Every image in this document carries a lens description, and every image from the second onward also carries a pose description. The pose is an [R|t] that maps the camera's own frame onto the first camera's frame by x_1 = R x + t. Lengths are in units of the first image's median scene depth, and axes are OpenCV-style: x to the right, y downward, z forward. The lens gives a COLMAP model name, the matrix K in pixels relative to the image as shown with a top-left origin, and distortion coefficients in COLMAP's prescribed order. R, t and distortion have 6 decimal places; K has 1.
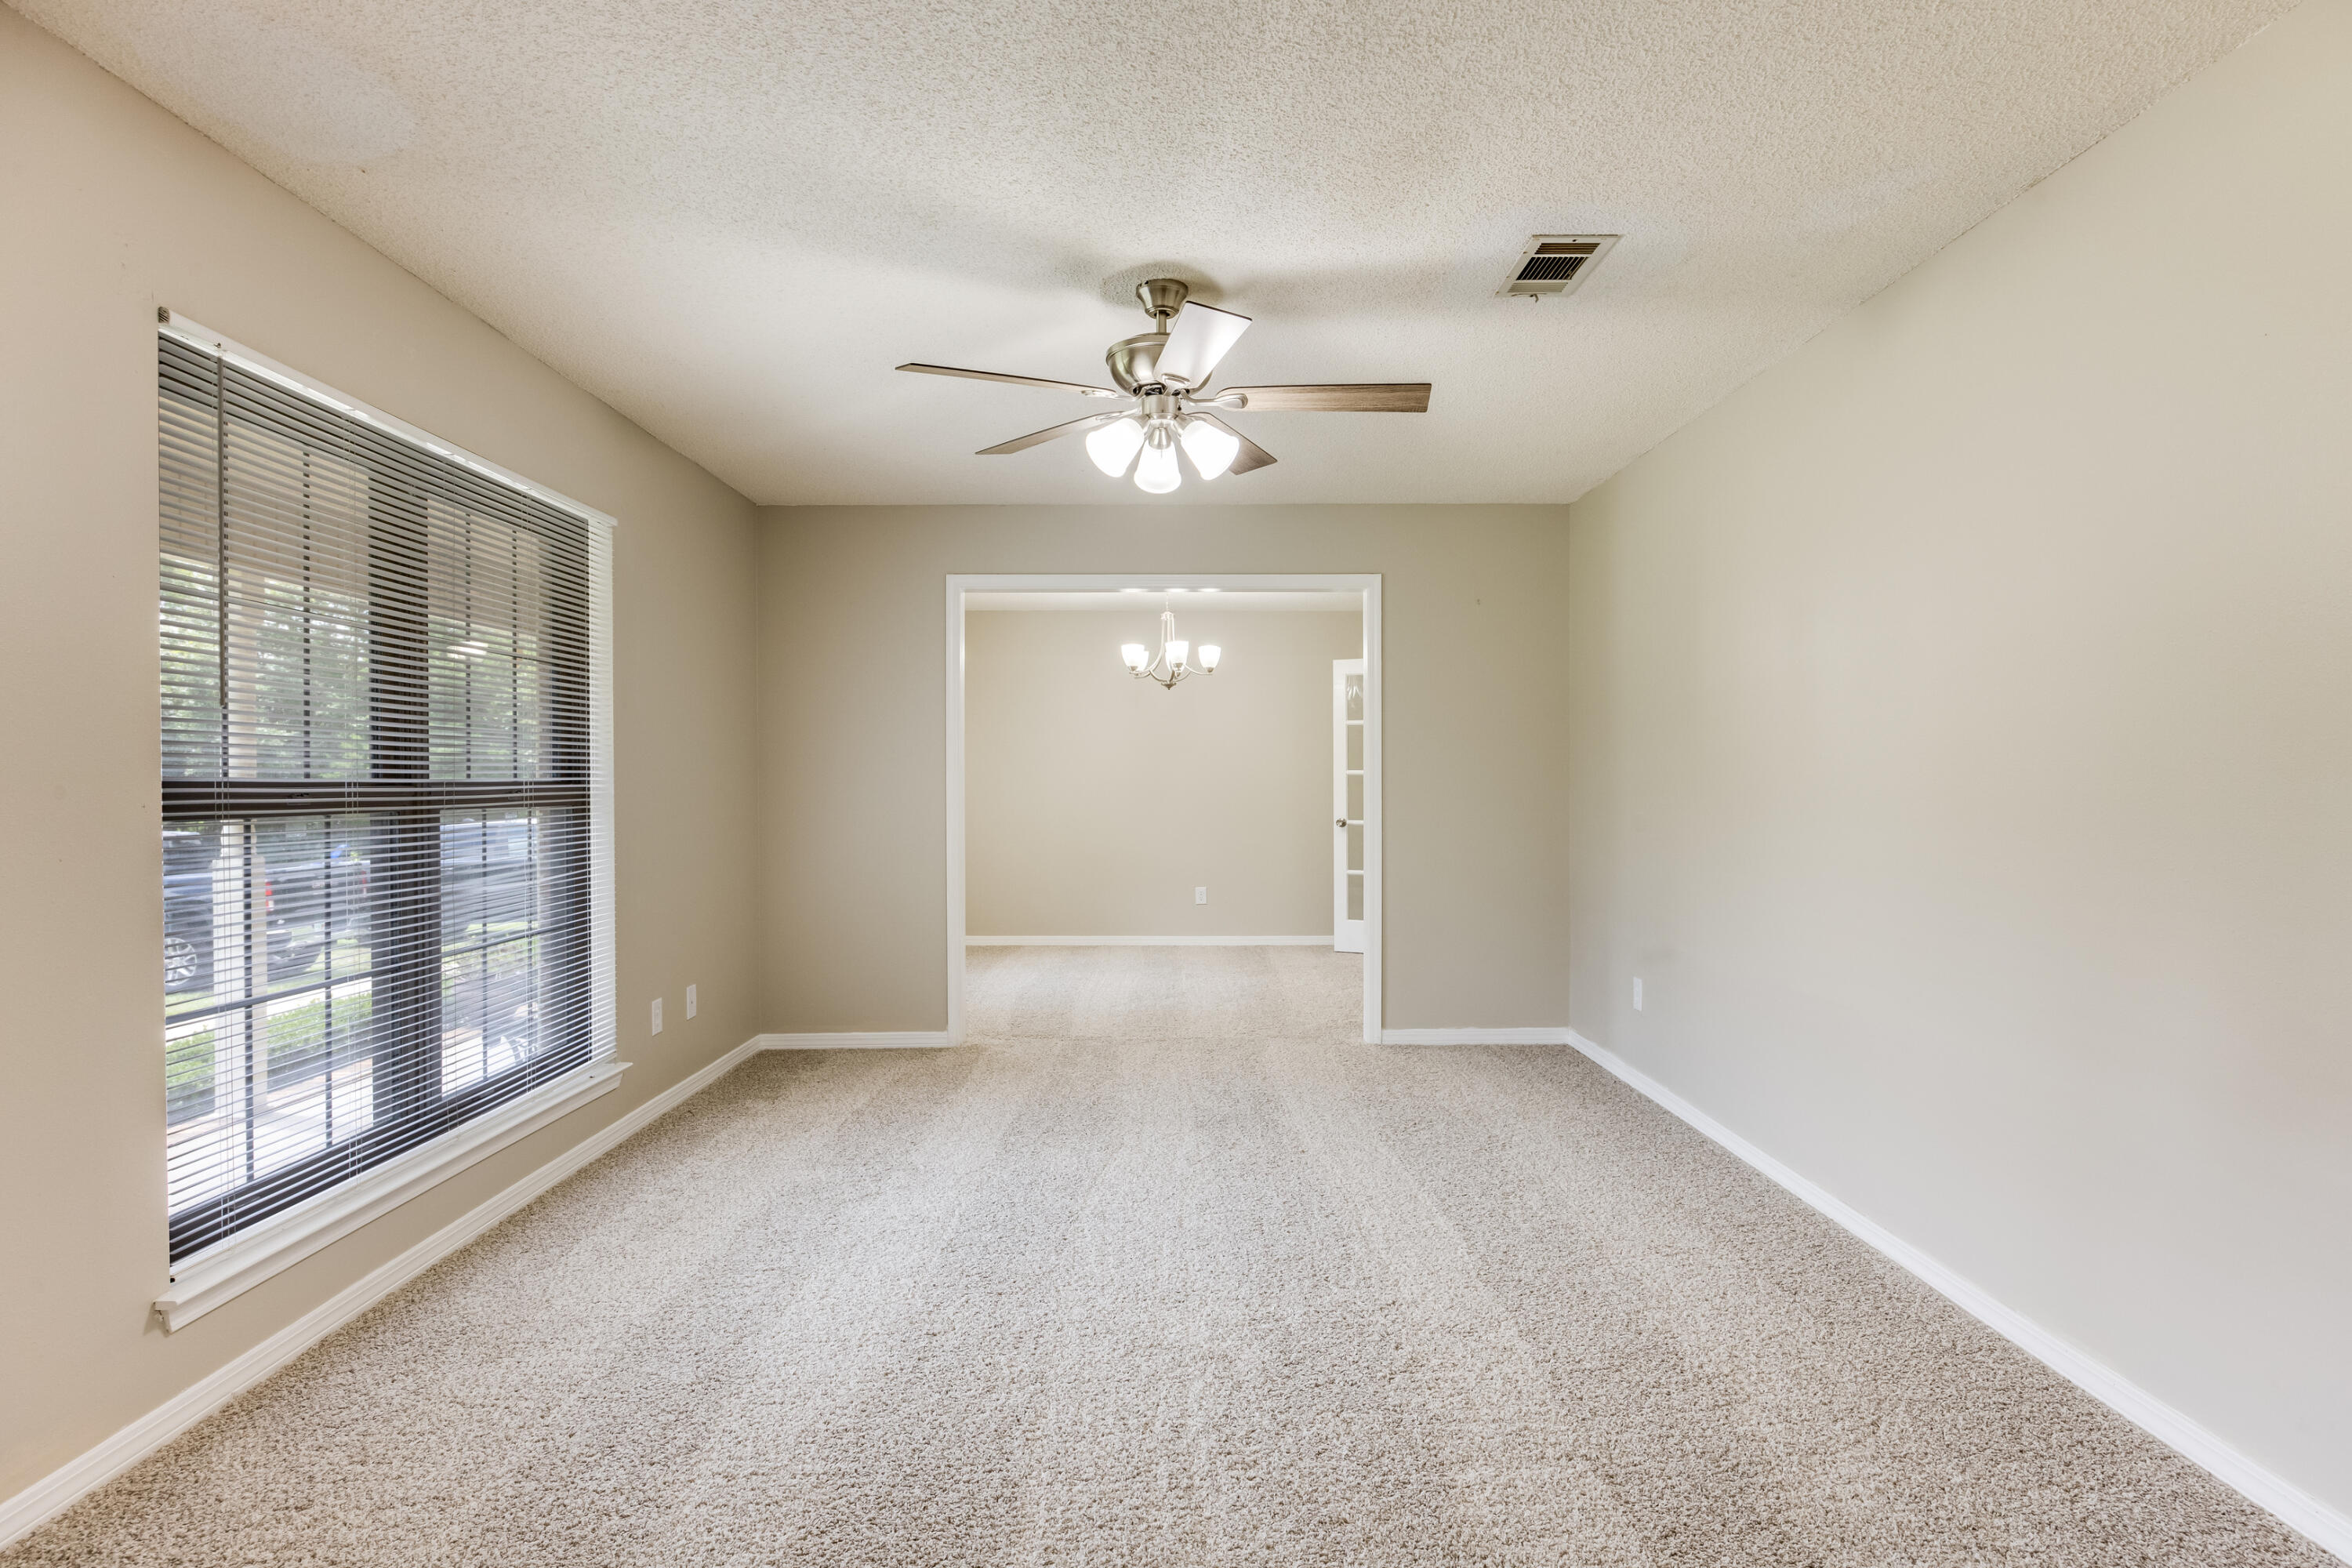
lens RADIAL K [[1238.7, 0, 1176.0], [0, 1238.7, 784.0], [0, 0, 1]] dist [-0.005184, -0.000793]
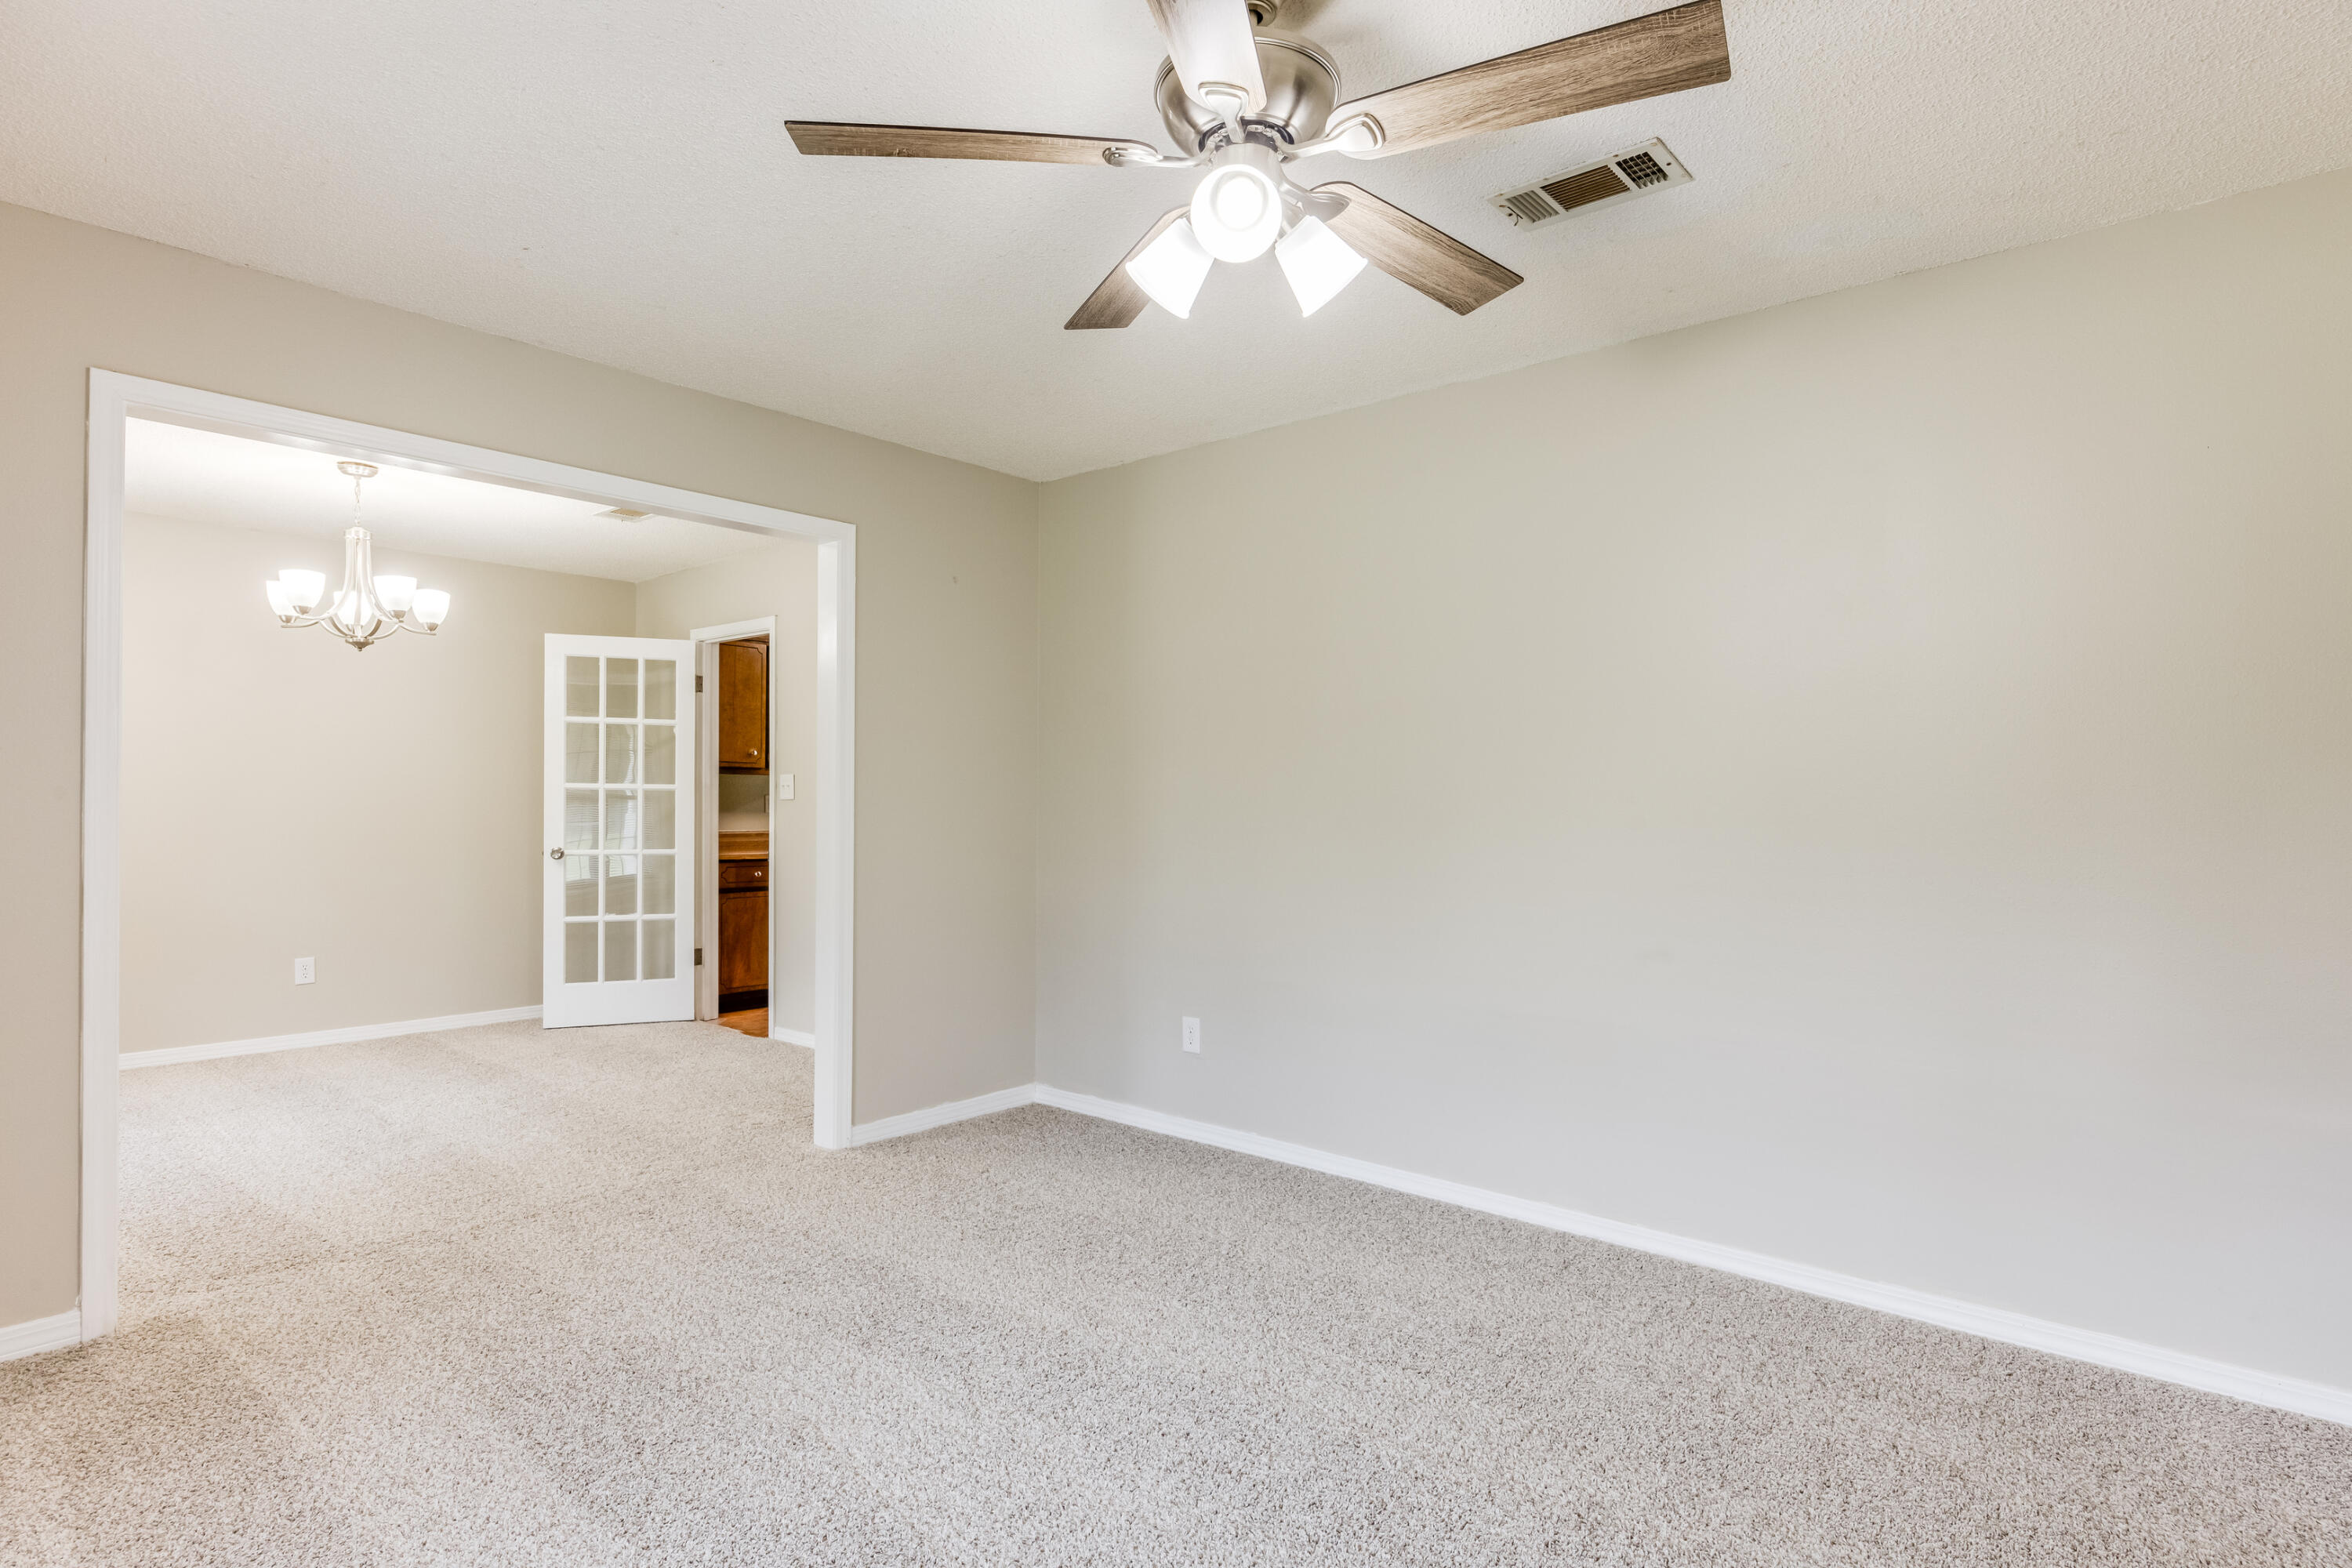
lens RADIAL K [[1215.0, 0, 1146.8], [0, 1215.0, 798.6], [0, 0, 1]] dist [-0.005871, 0.000380]
pose [[0.653971, 0.007145, 0.756486, -0.281021], [-0.005255, 0.999974, -0.004902, 0.000637], [-0.756502, -0.000769, 0.653991, 0.382394]]
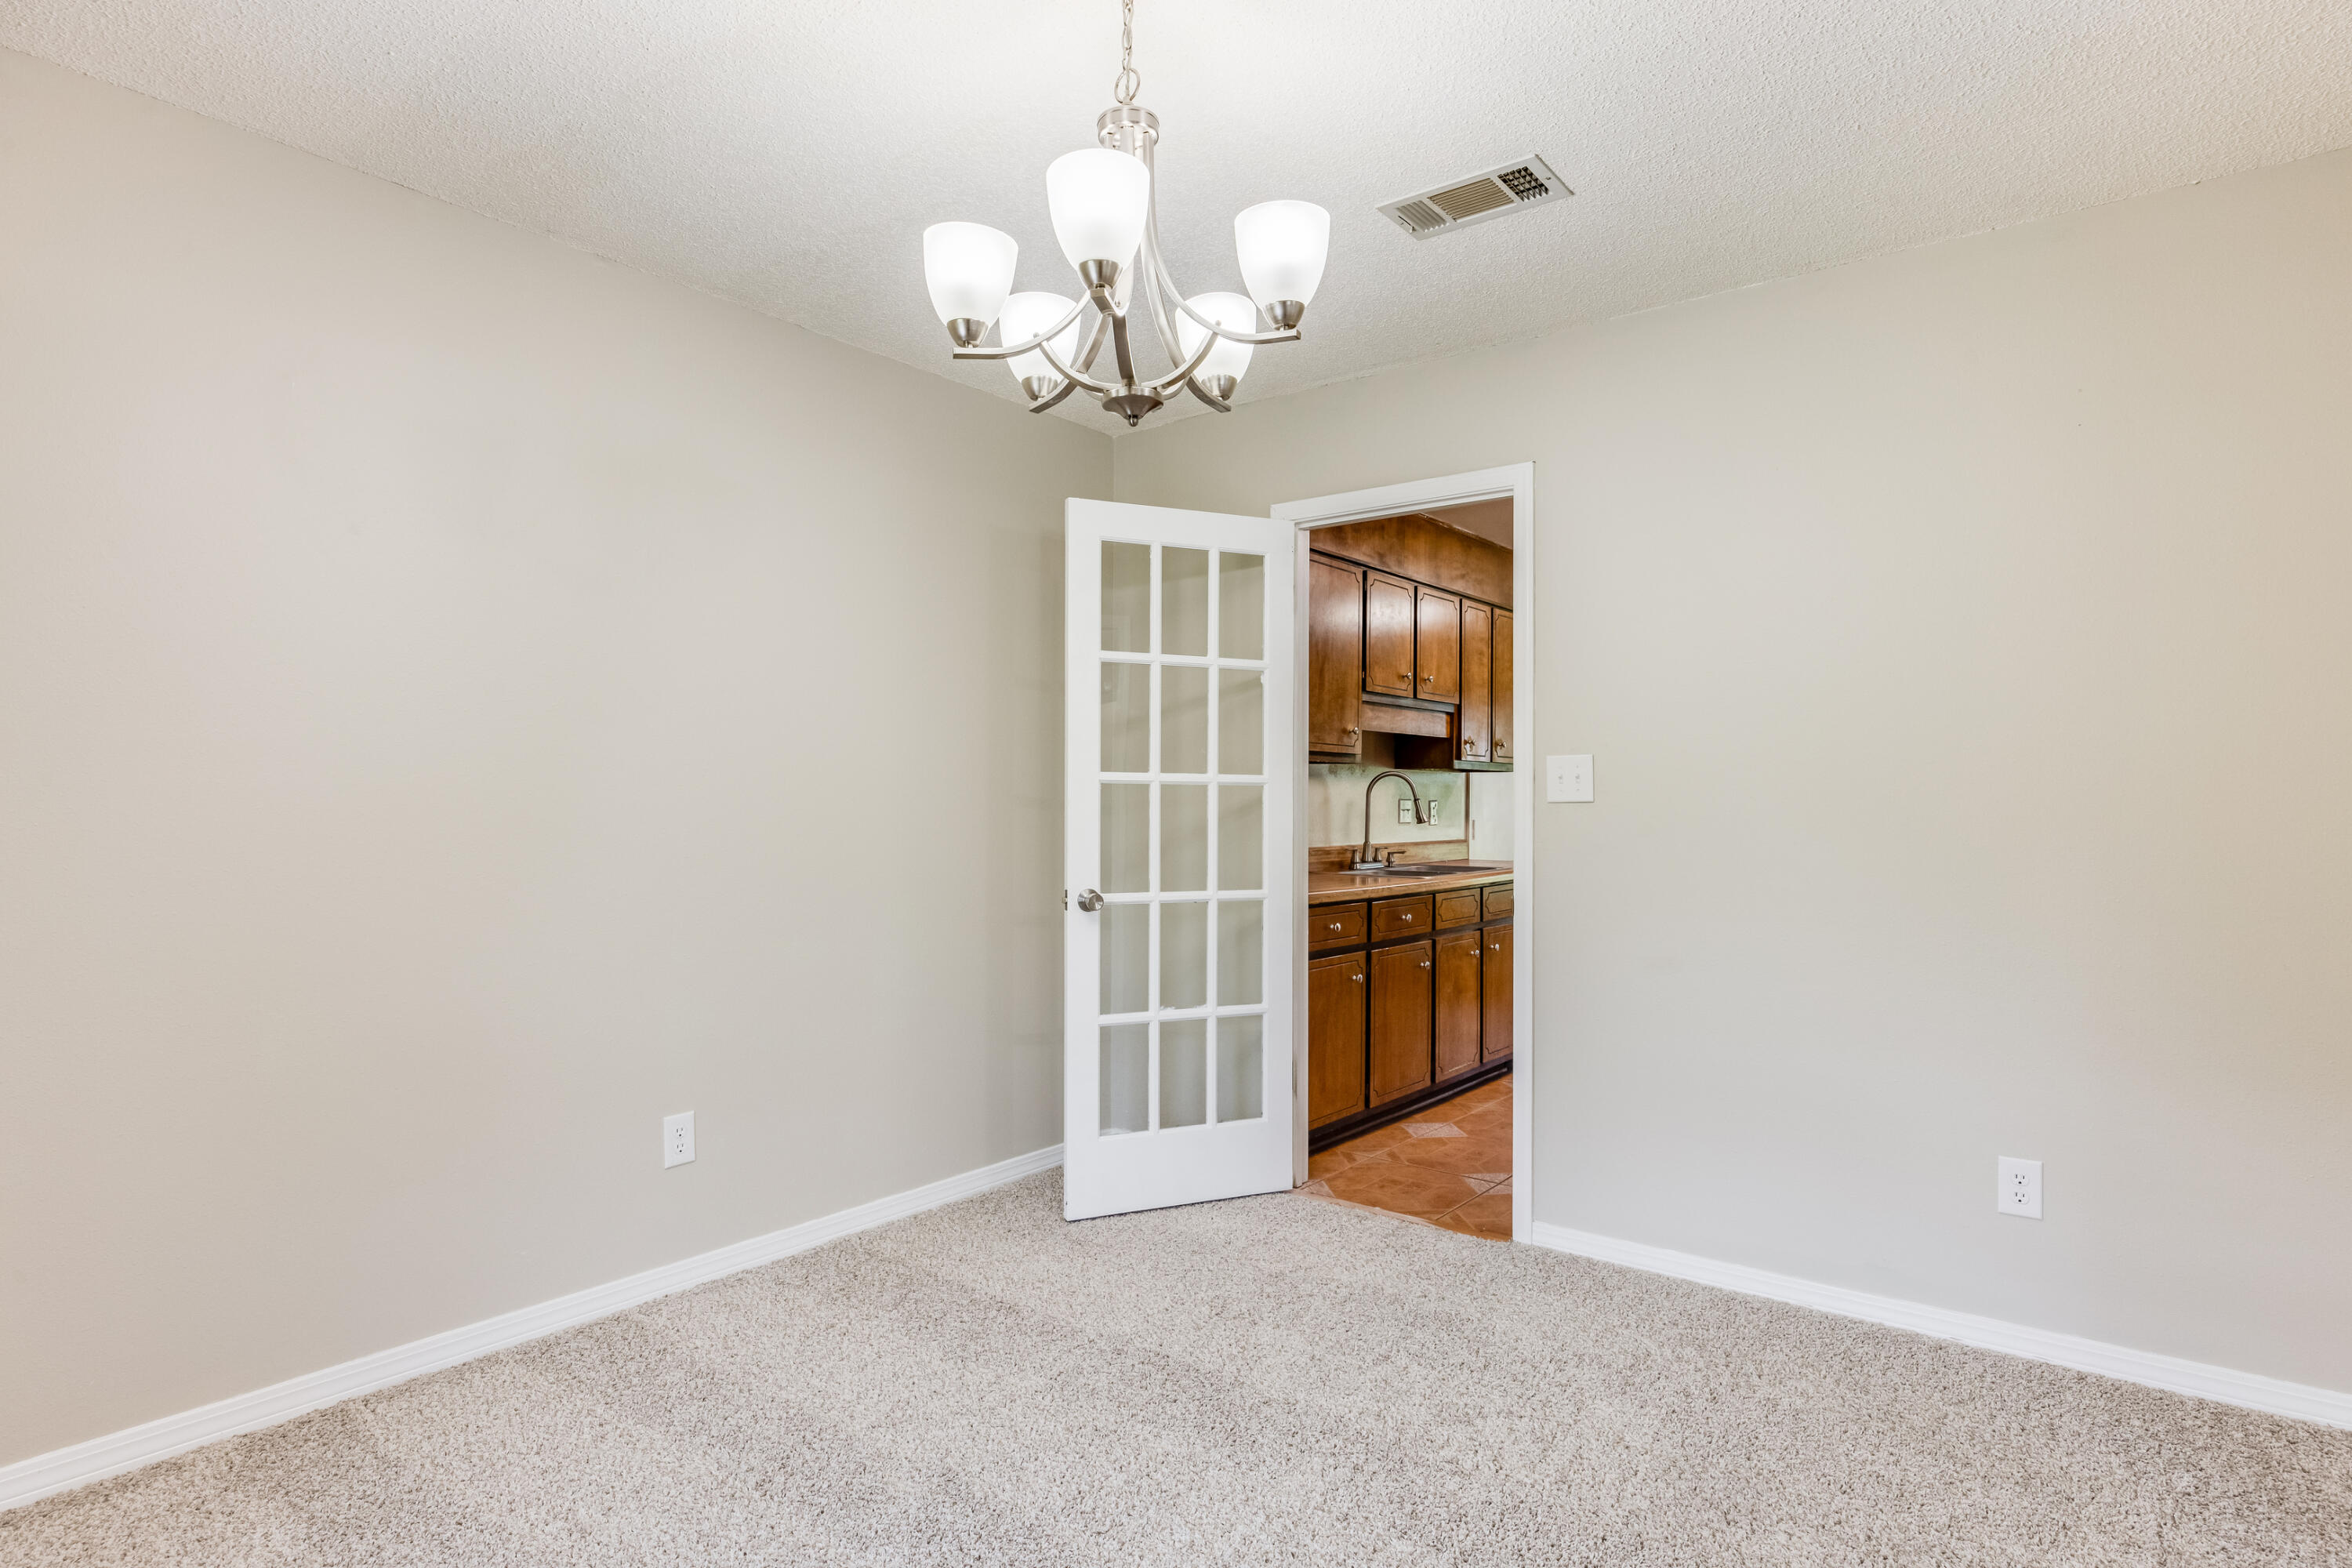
lens RADIAL K [[1302.9, 0, 1176.0], [0, 1302.9, 784.0], [0, 0, 1]] dist [0.002737, 0.001474]
pose [[0.637707, 0.011874, 0.770187, -0.269143], [-0.003633, 0.999916, -0.012408, -0.002089], [-0.770270, 0.005114, 0.637697, 1.057365]]
